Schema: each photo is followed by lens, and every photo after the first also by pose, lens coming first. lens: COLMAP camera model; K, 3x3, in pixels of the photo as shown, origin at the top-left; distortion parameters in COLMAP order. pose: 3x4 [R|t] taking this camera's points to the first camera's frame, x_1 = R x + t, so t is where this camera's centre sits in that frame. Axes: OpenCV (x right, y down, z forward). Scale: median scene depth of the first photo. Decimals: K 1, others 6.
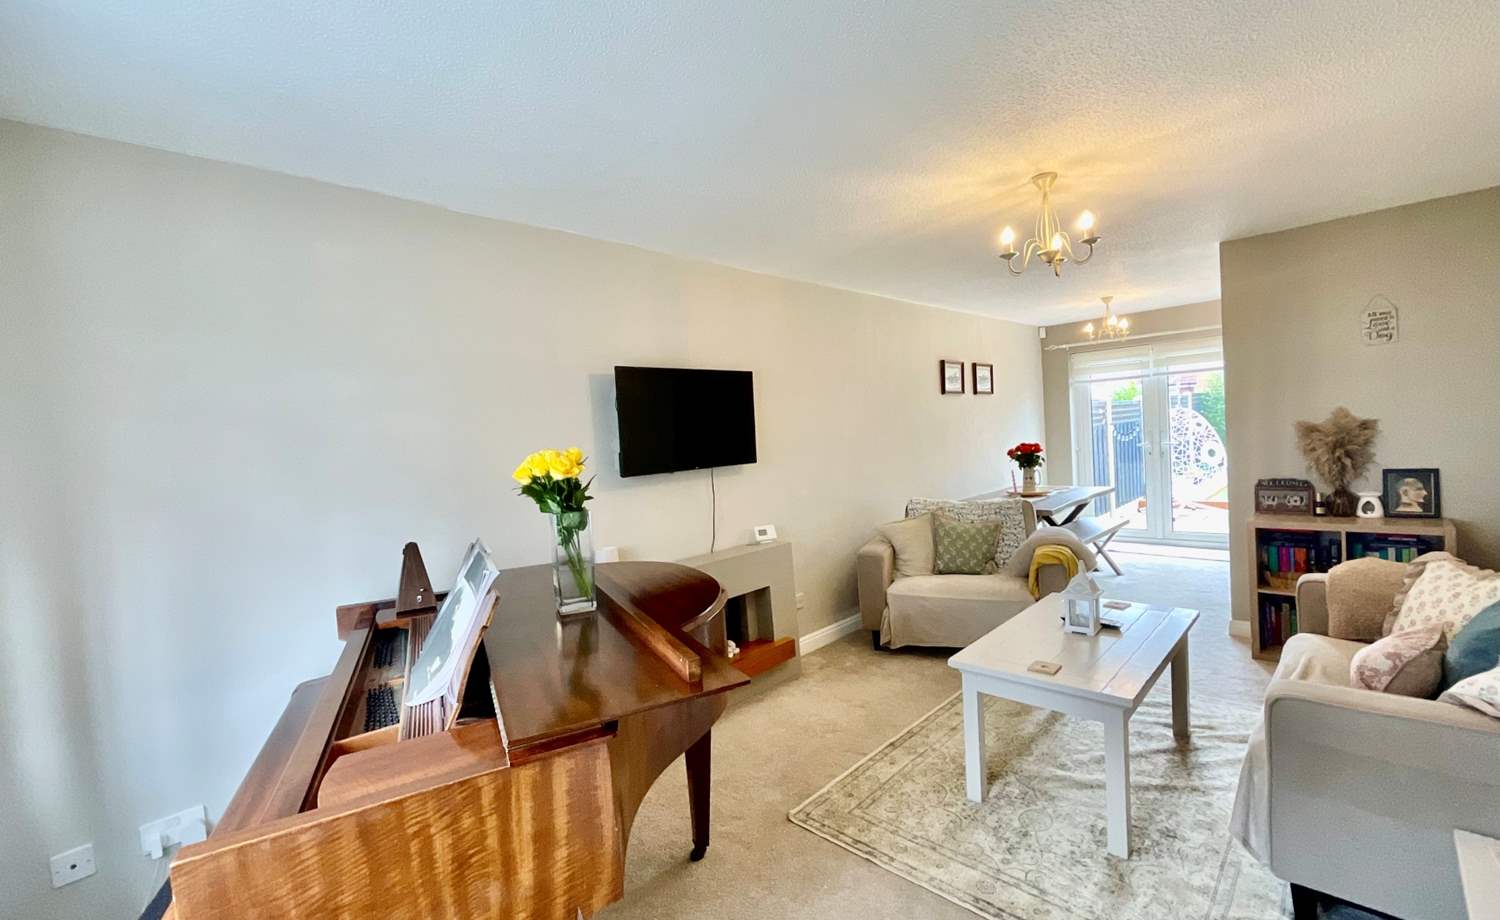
lens RADIAL K [[629.9, 0, 750.0], [0, 629.9, 460.0], [0, 0, 1]] dist [-0.000395, -0.000140]
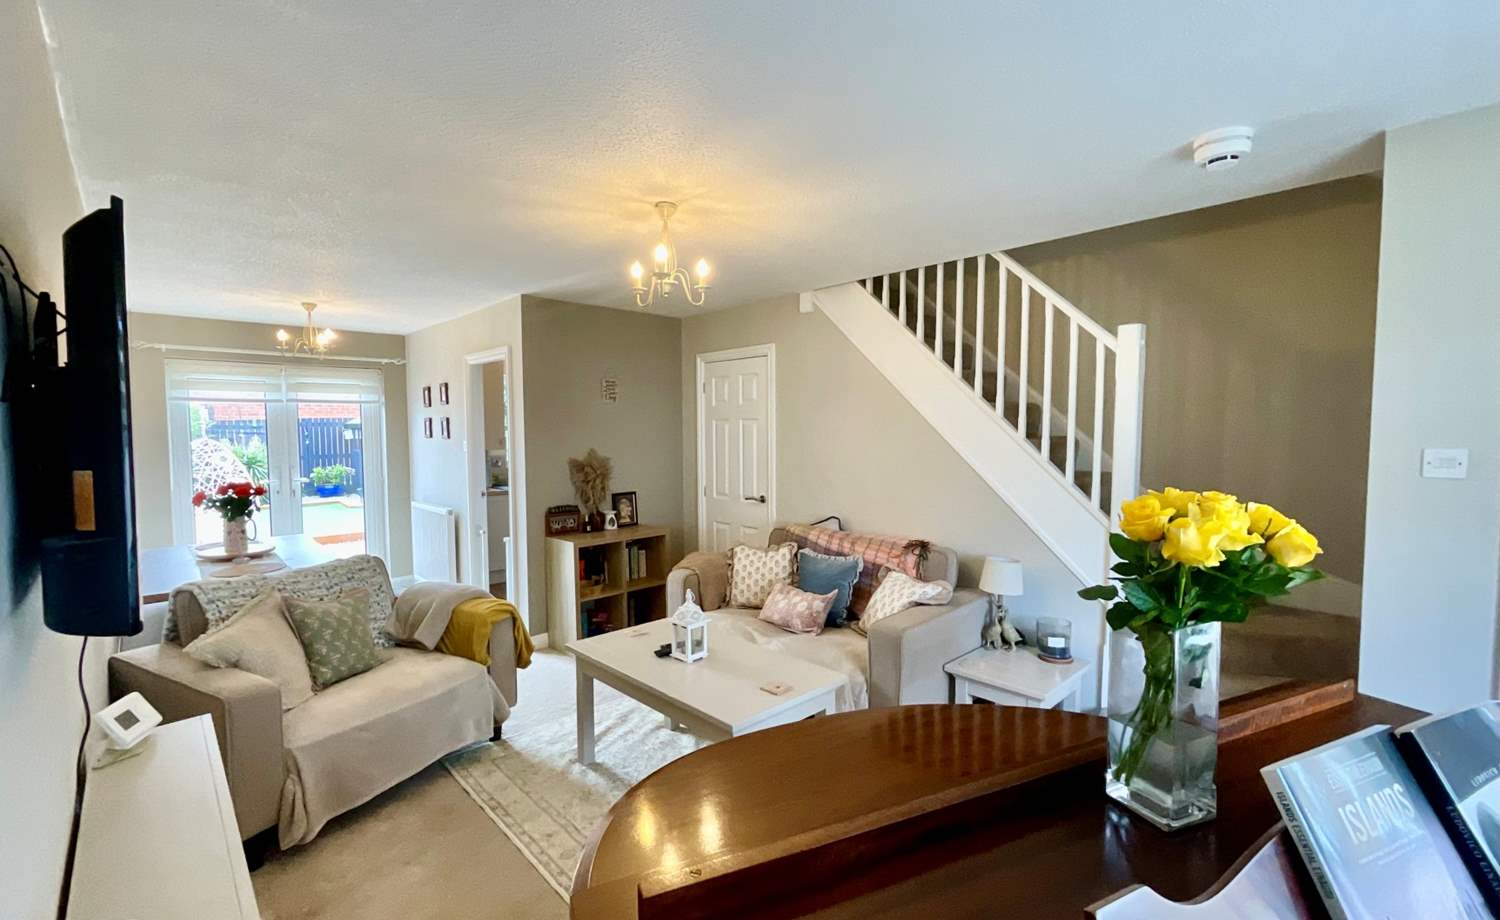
lens RADIAL K [[641.9, 0, 747.4], [0, 641.9, 462.5], [0, 0, 1]] dist [0.000785, 0.000049]
pose [[0.045165, 0.008993, 0.998939, -0.371526], [0.043929, 0.998974, -0.010979, -0.024047], [-0.998013, 0.044378, 0.044724, 0.602563]]
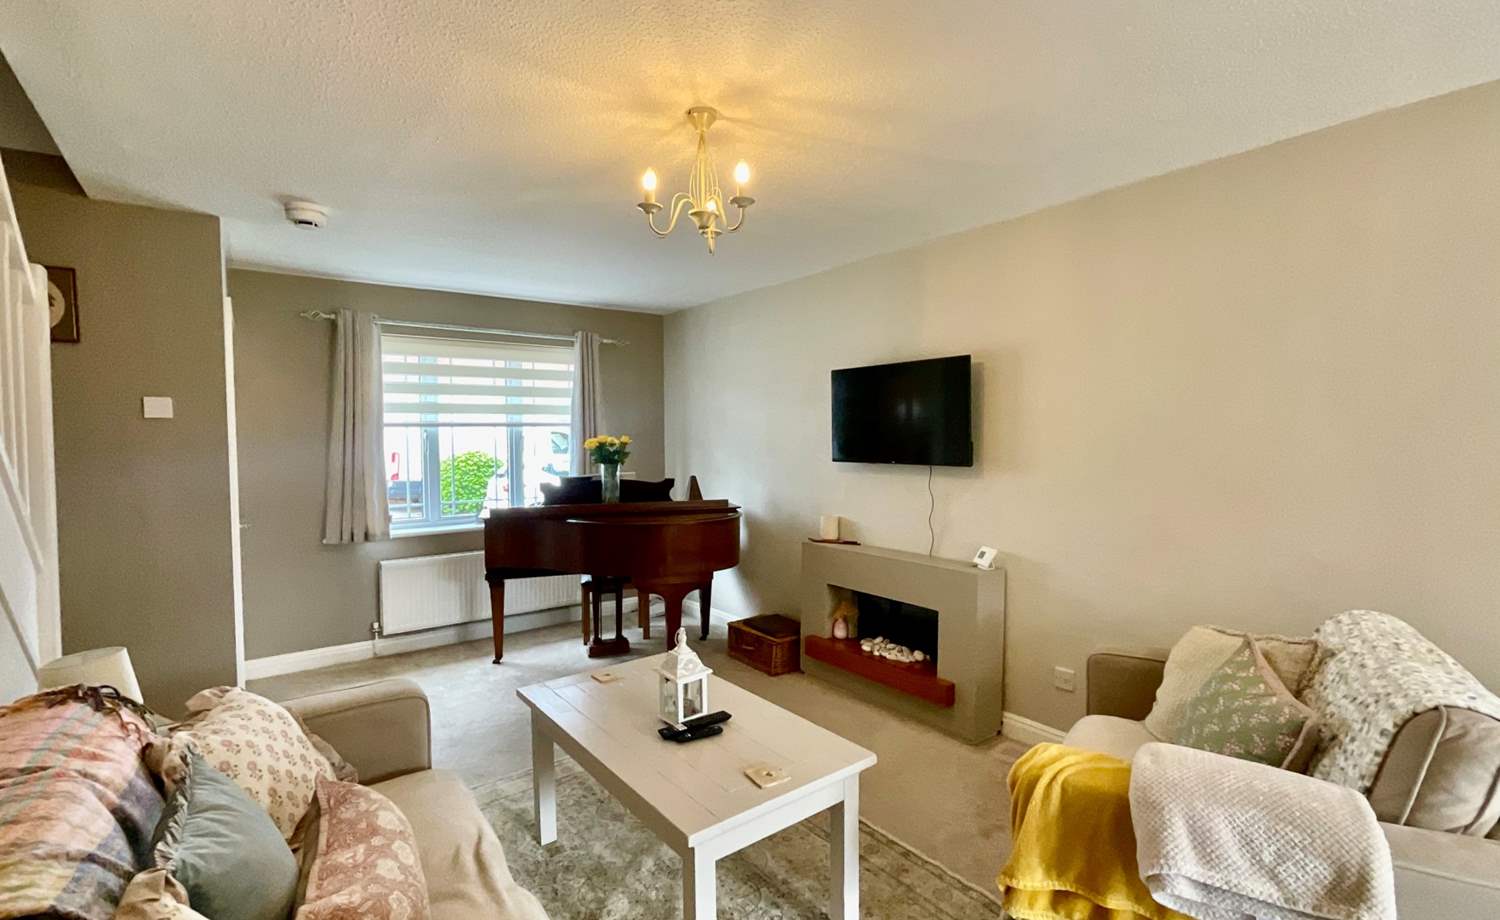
lens RADIAL K [[681.4, 0, 750.0], [0, 681.4, 460.0], [0, 0, 1]] dist [0.004092, 0.000333]
pose [[-0.144491, 0.102562, -0.984176, 0.924138], [-0.021280, 0.994062, 0.106717, -0.093158], [0.989277, 0.036363, -0.141450, 0.845178]]
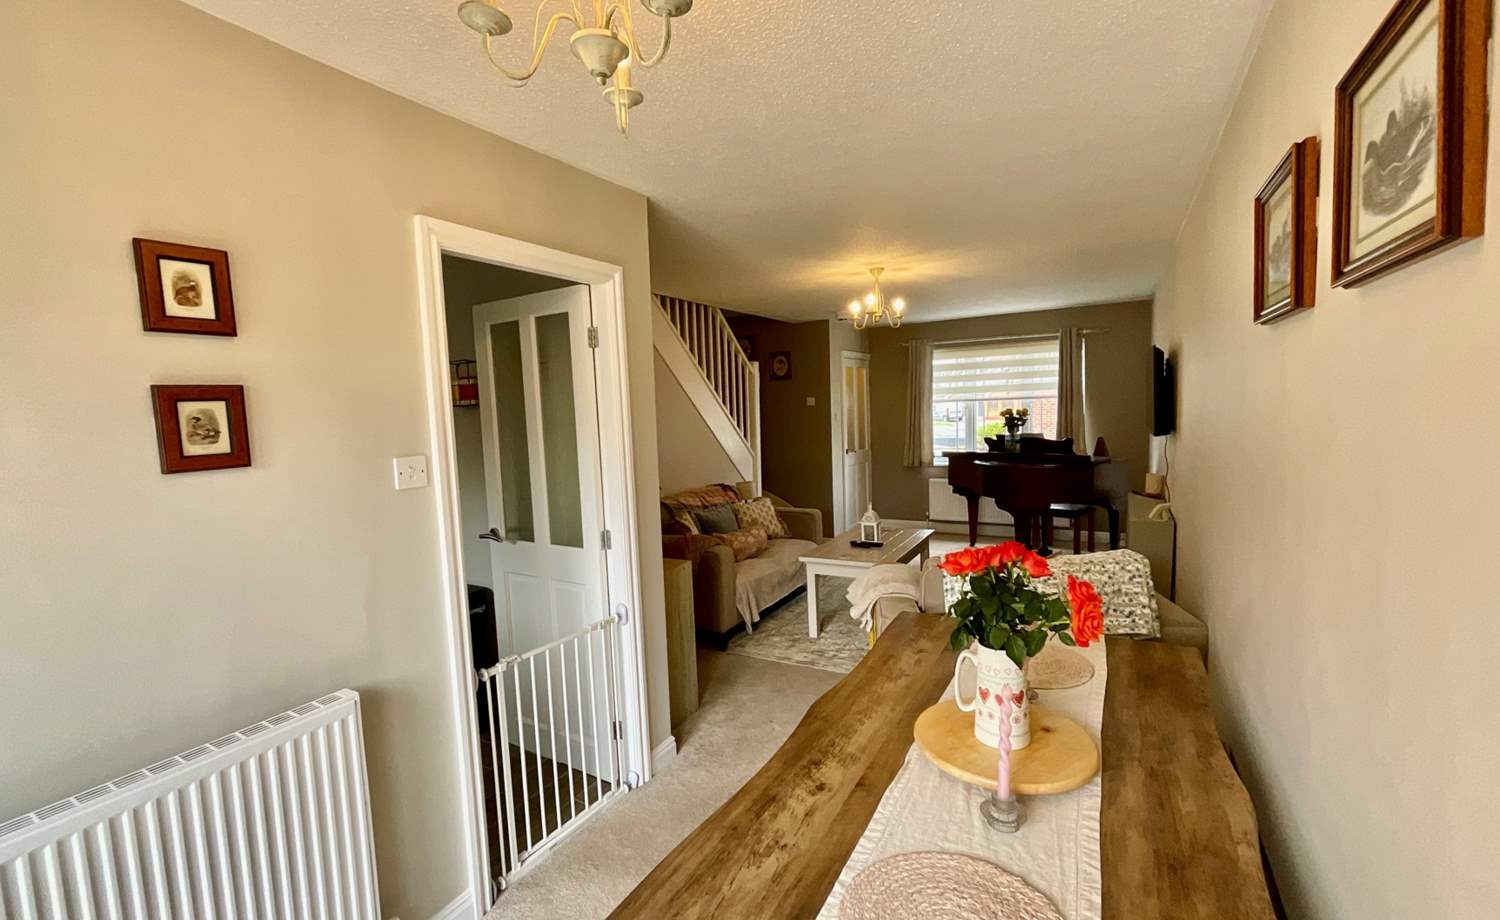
lens RADIAL K [[641.9, 0, 747.4], [0, 641.9, 462.5], [0, 0, 1]] dist [0.000785, 0.000049]
pose [[-0.962632, 0.120727, -0.242416, 0.890714], [0.088407, 0.986186, 0.140075, -0.156801], [0.255978, 0.113409, -0.960007, 1.824348]]
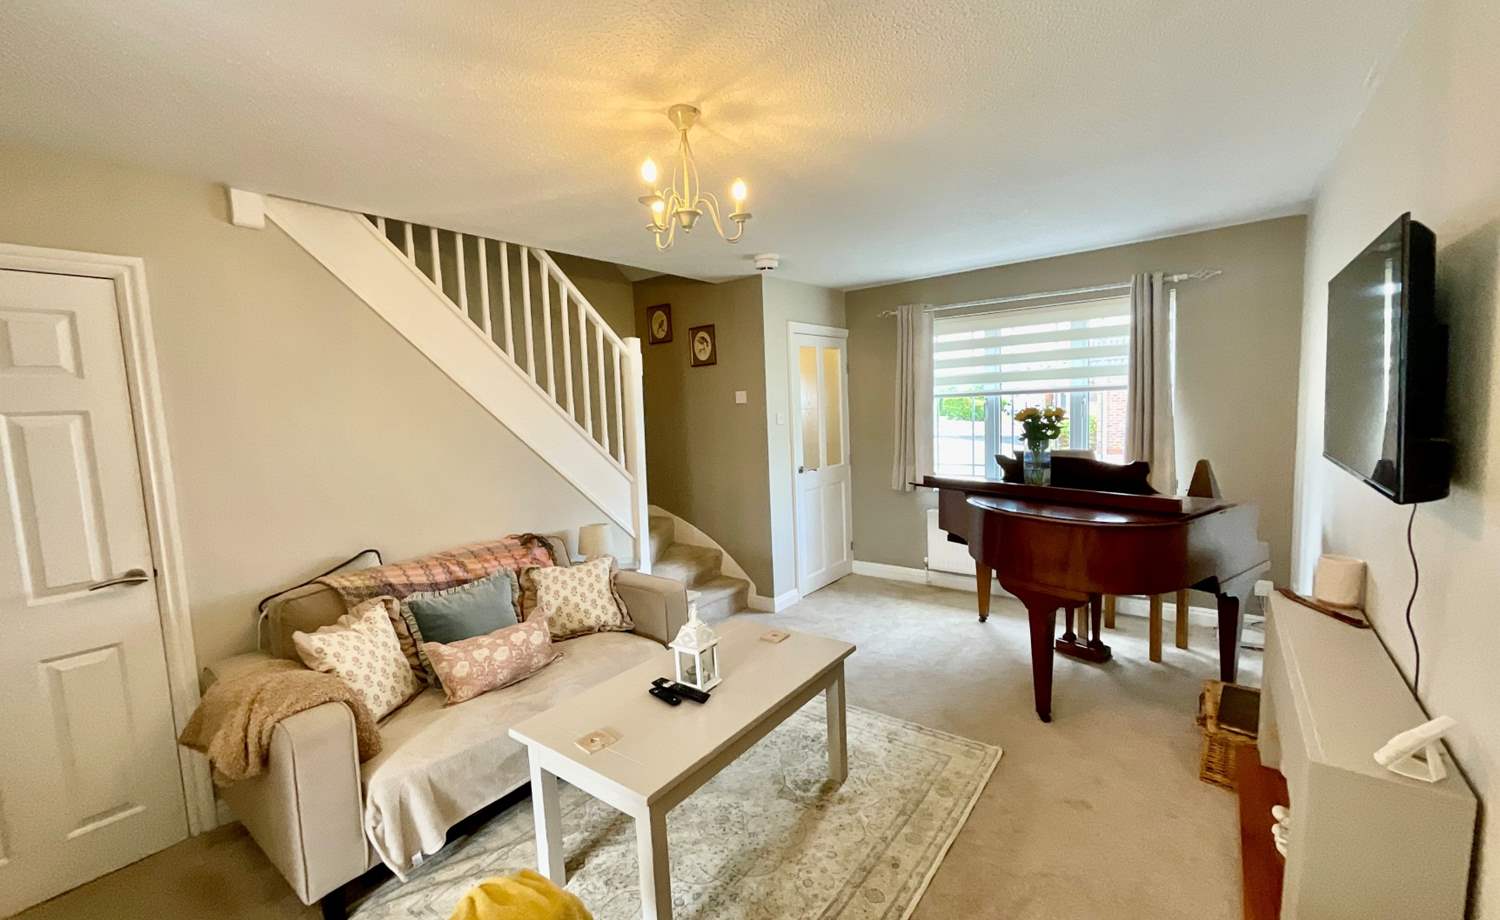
lens RADIAL K [[611.4, 0, 750.0], [0, 611.4, 460.0], [0, 0, 1]] dist [-0.002649, -0.000175]
pose [[-0.986439, 0.116673, -0.115434, 0.373660], [0.100676, 0.985601, 0.135851, -0.094035], [0.129622, 0.122387, -0.983981, 1.267713]]
